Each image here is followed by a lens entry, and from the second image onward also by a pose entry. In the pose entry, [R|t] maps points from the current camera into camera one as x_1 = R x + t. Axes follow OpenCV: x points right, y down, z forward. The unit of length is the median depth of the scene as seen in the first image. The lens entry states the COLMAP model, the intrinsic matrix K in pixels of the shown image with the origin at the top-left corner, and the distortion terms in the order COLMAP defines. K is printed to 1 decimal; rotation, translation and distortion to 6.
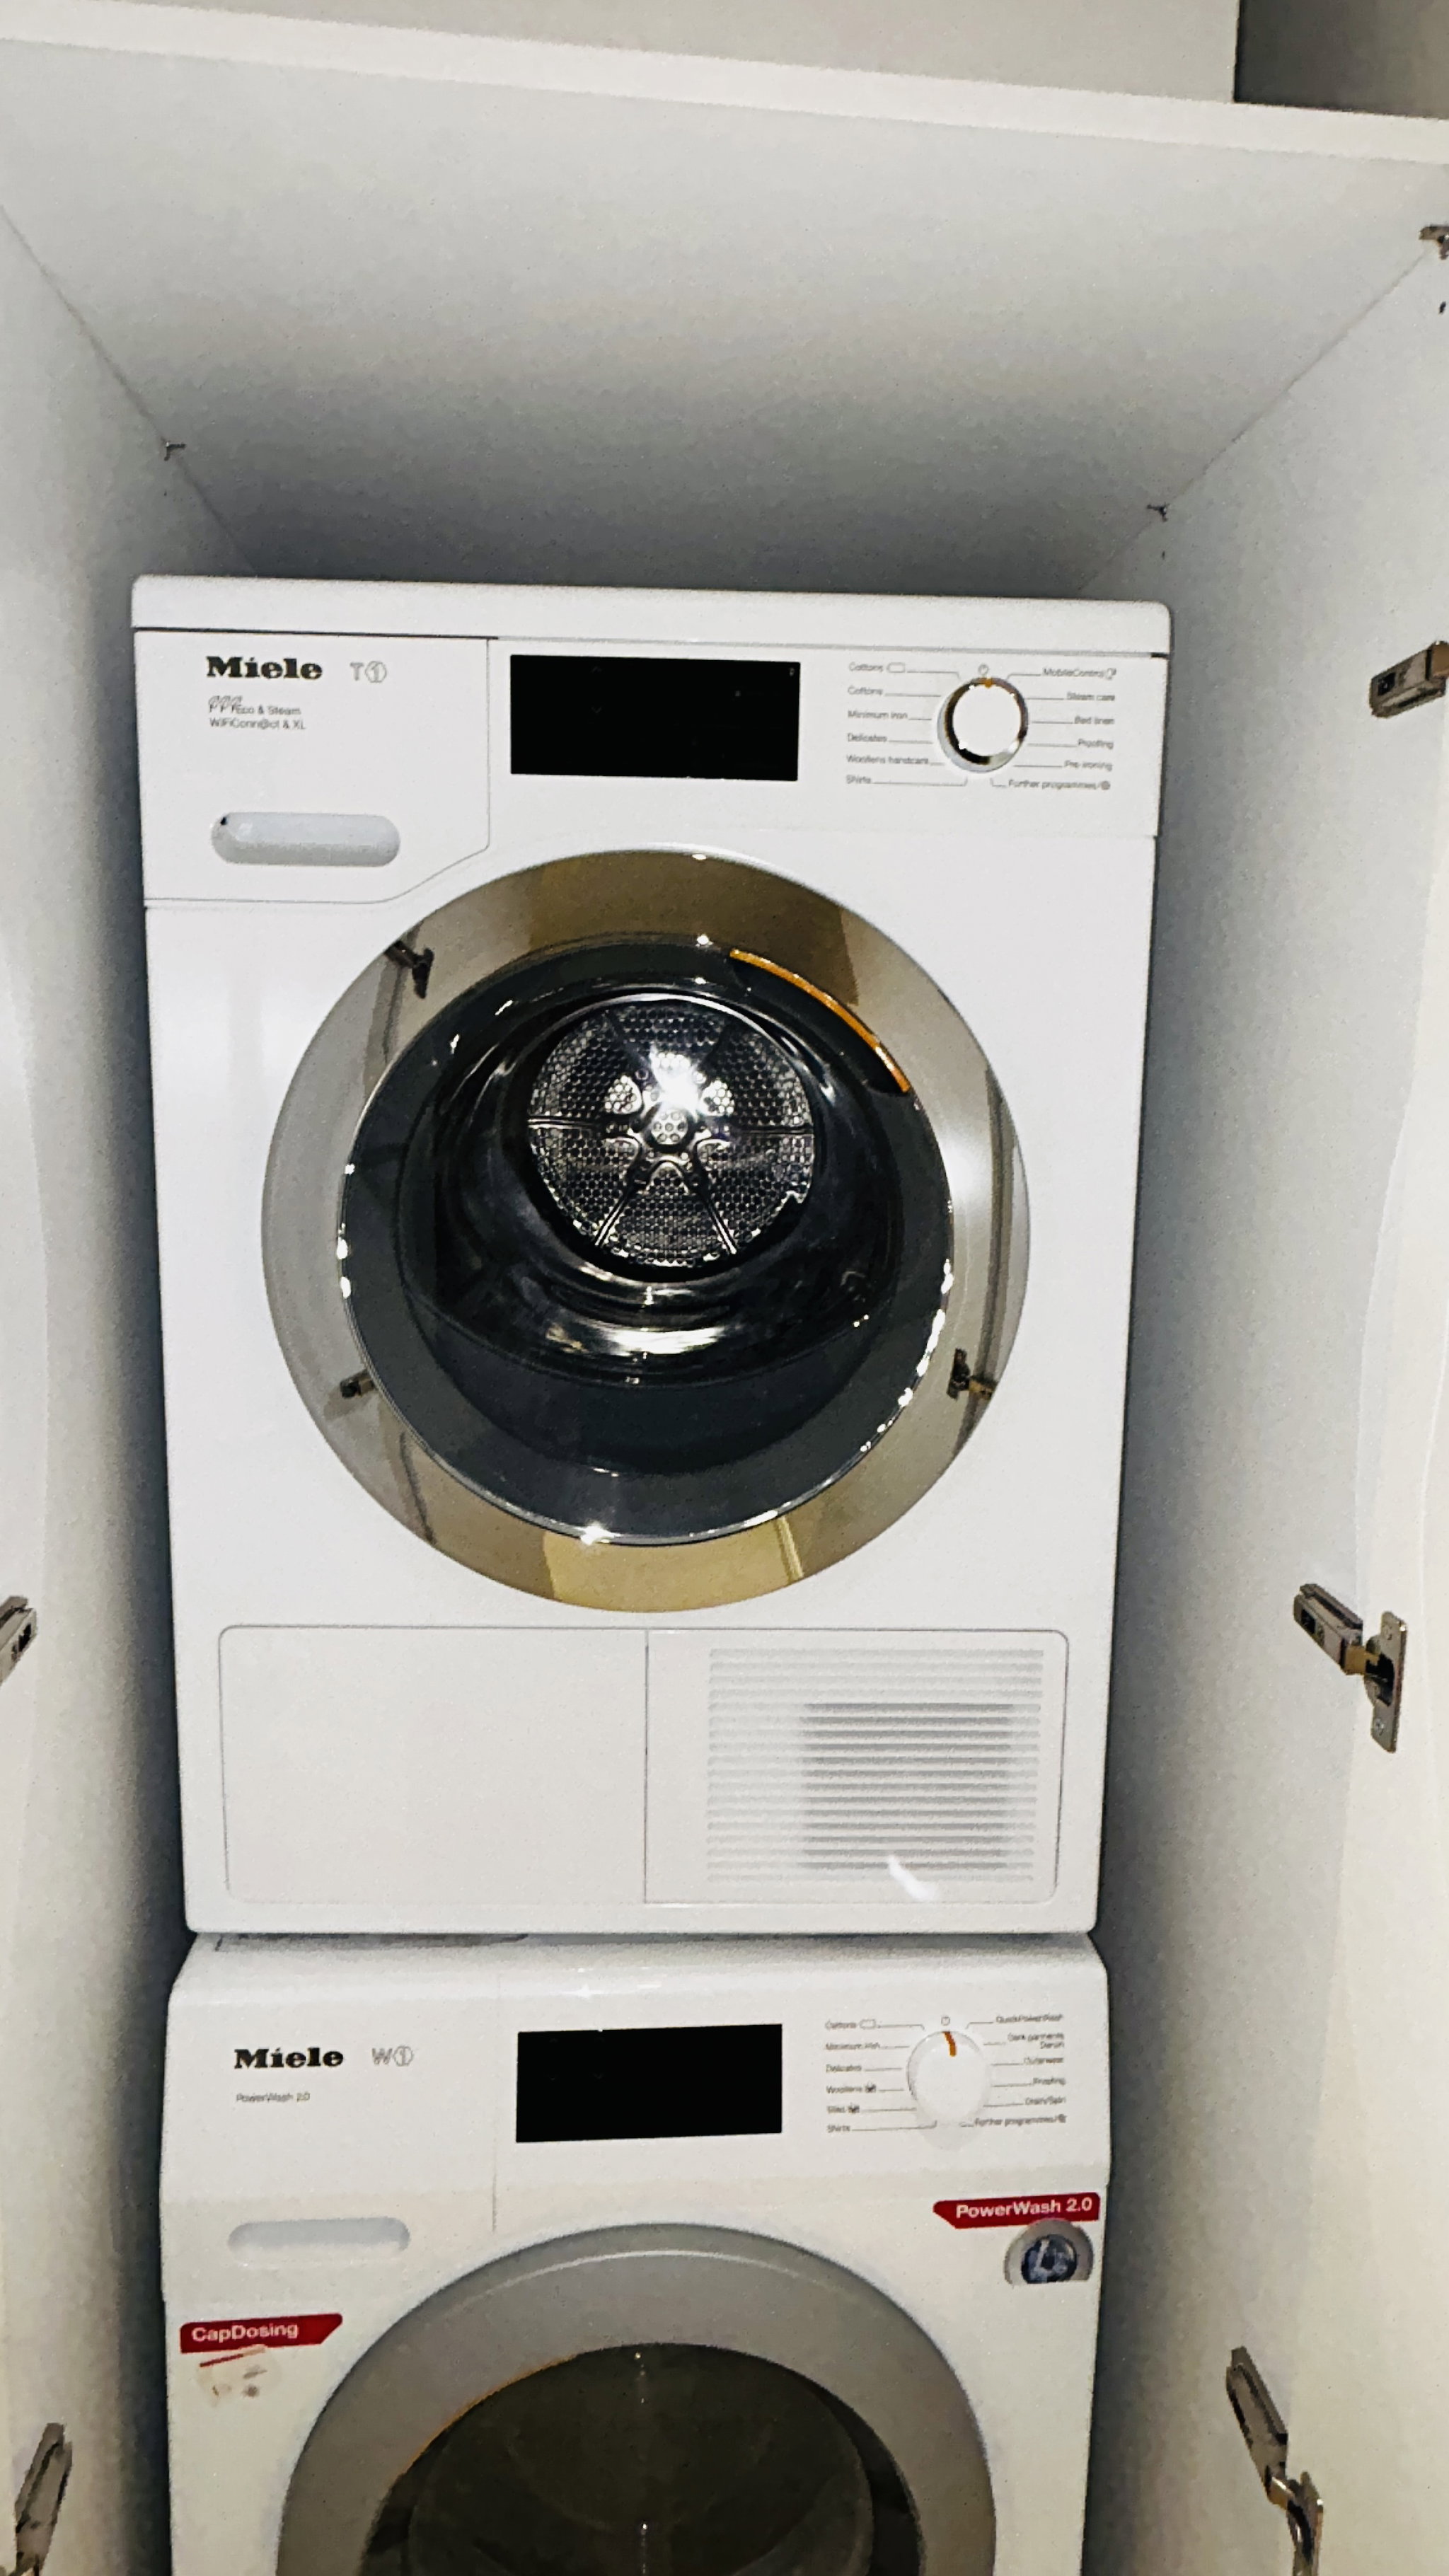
lens RADIAL K [[1557.7, 0, 724.5], [0, 1557.7, 1288.0], [0, 0, 1]] dist [0.024553, -0.026397]
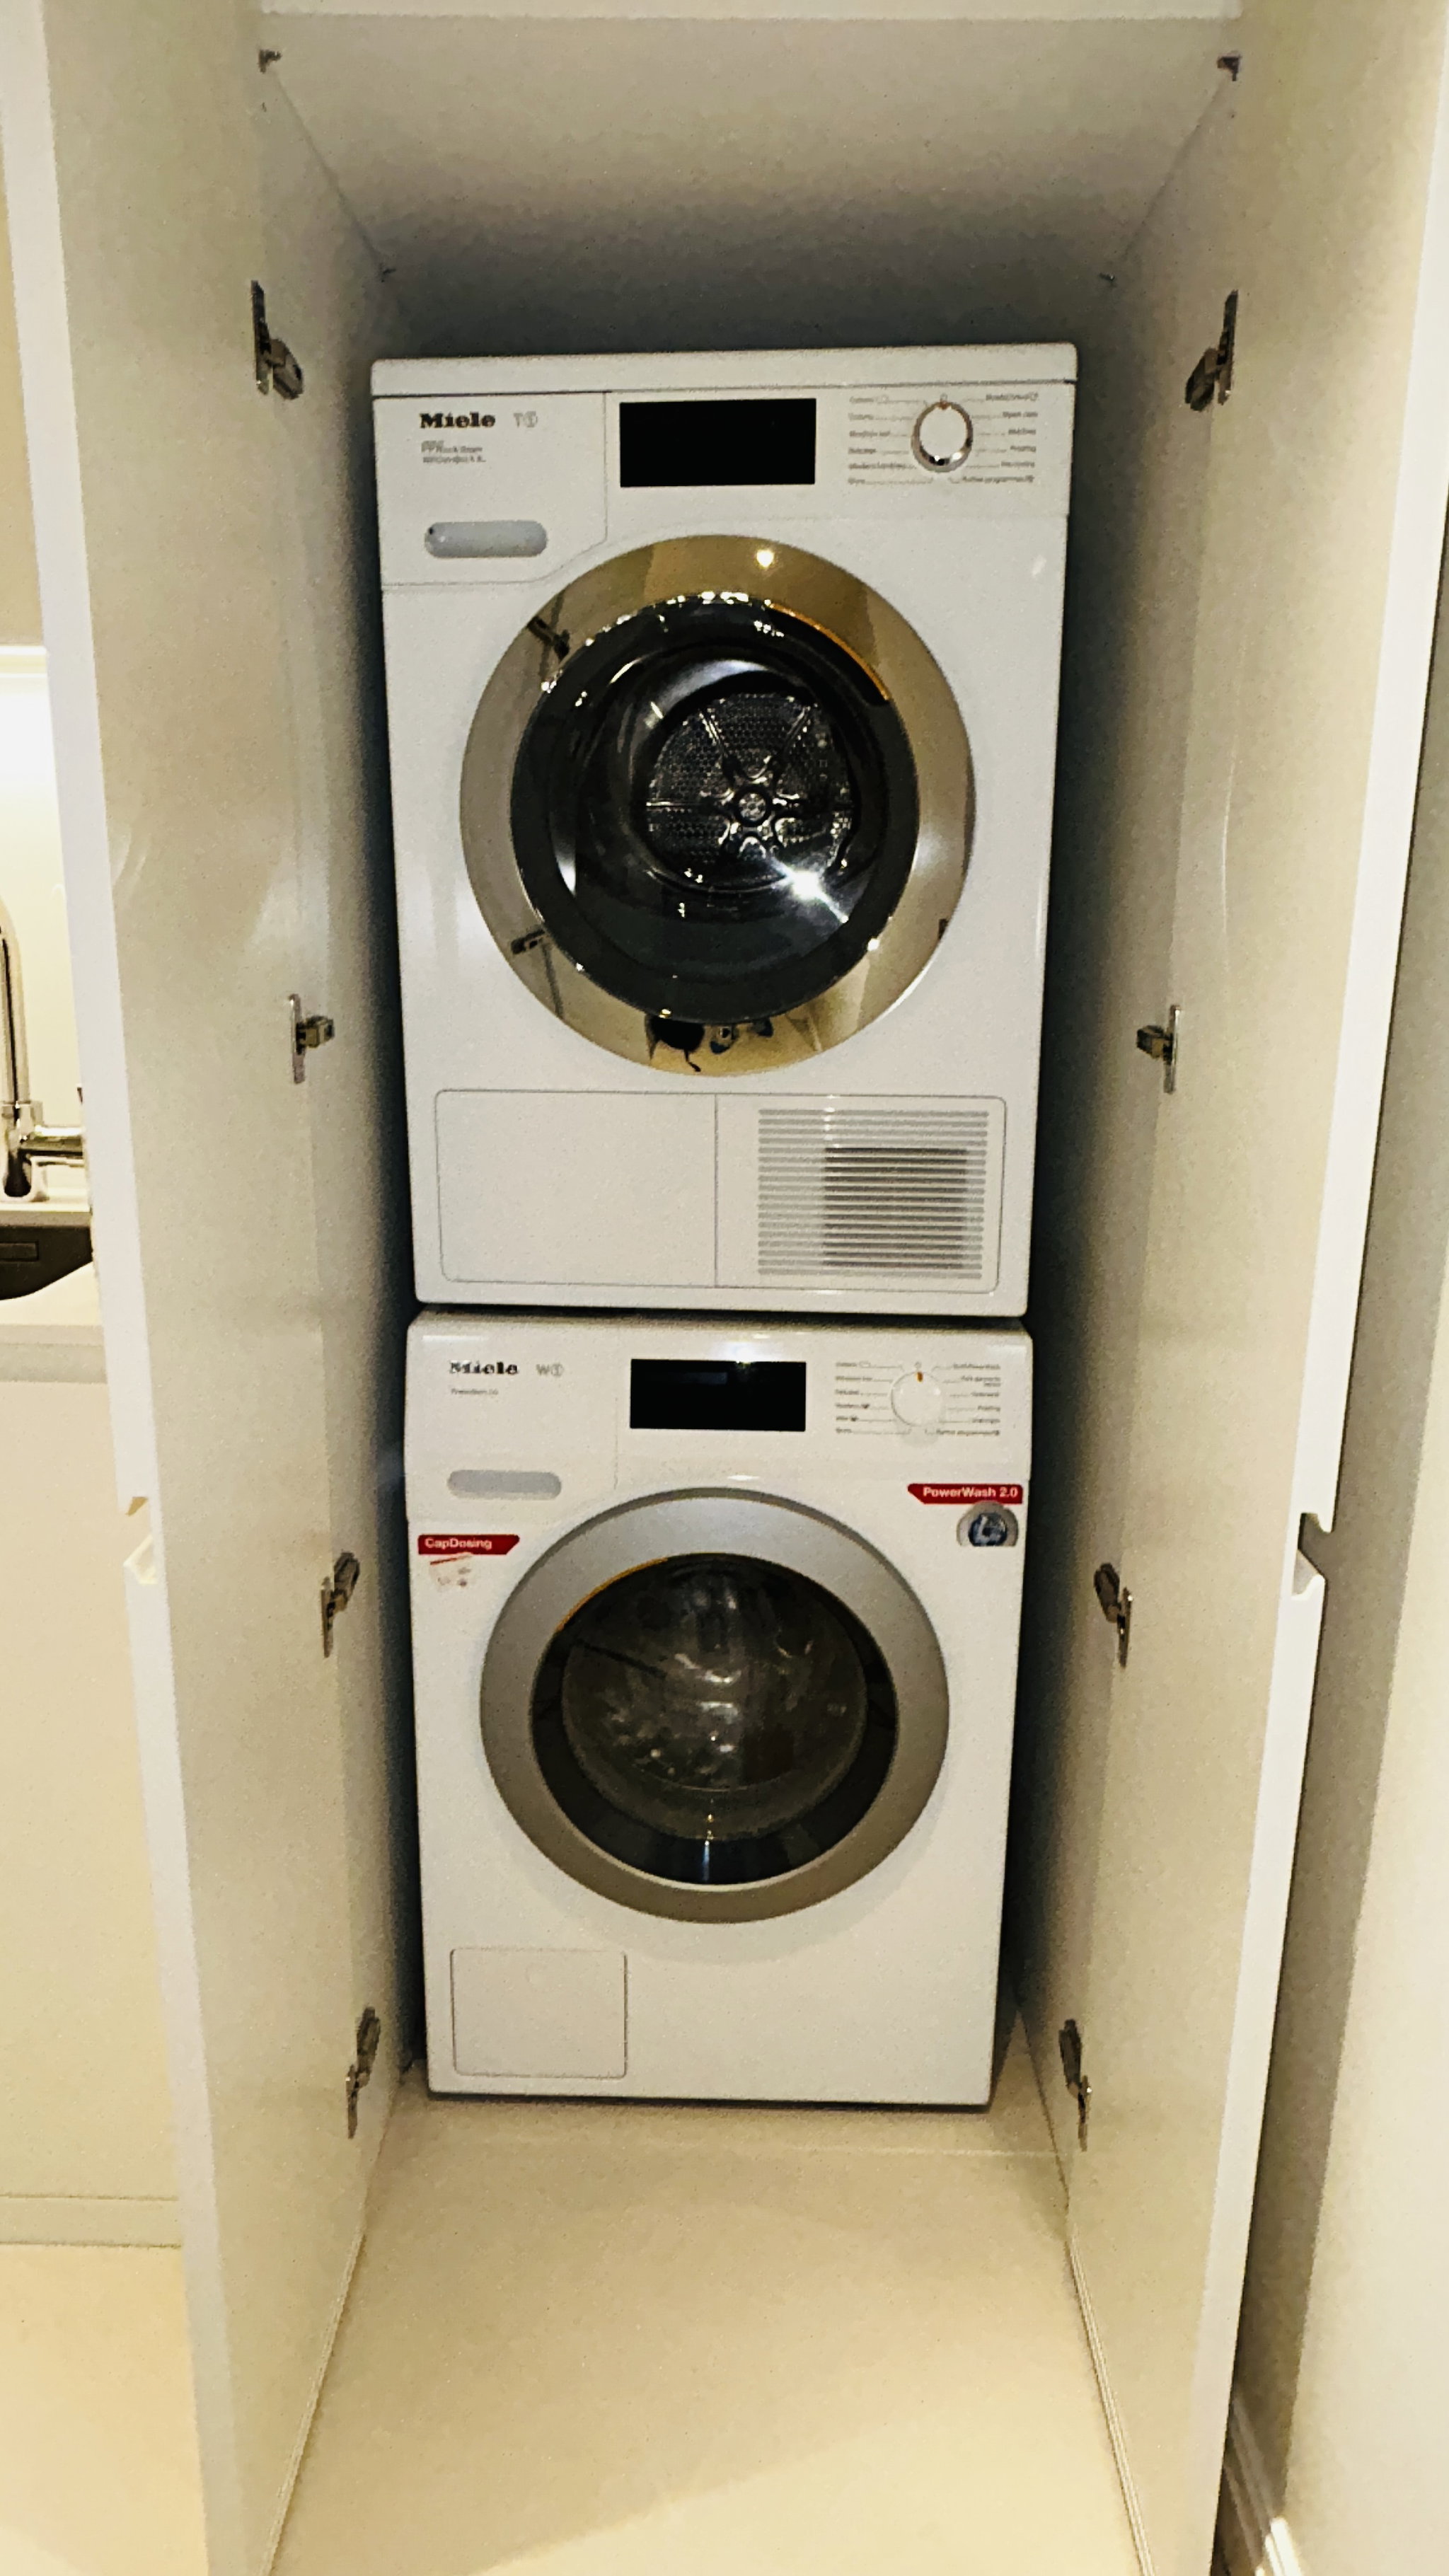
lens RADIAL K [[1557.7, 0, 724.5], [0, 1557.7, 1288.0], [0, 0, 1]] dist [0.024553, -0.026397]
pose [[0.994242, 0.011693, -0.106518, 0.119575], [-0.002638, 0.996398, 0.084753, 0.281144], [0.107125, -0.083984, 0.990692, -0.487921]]
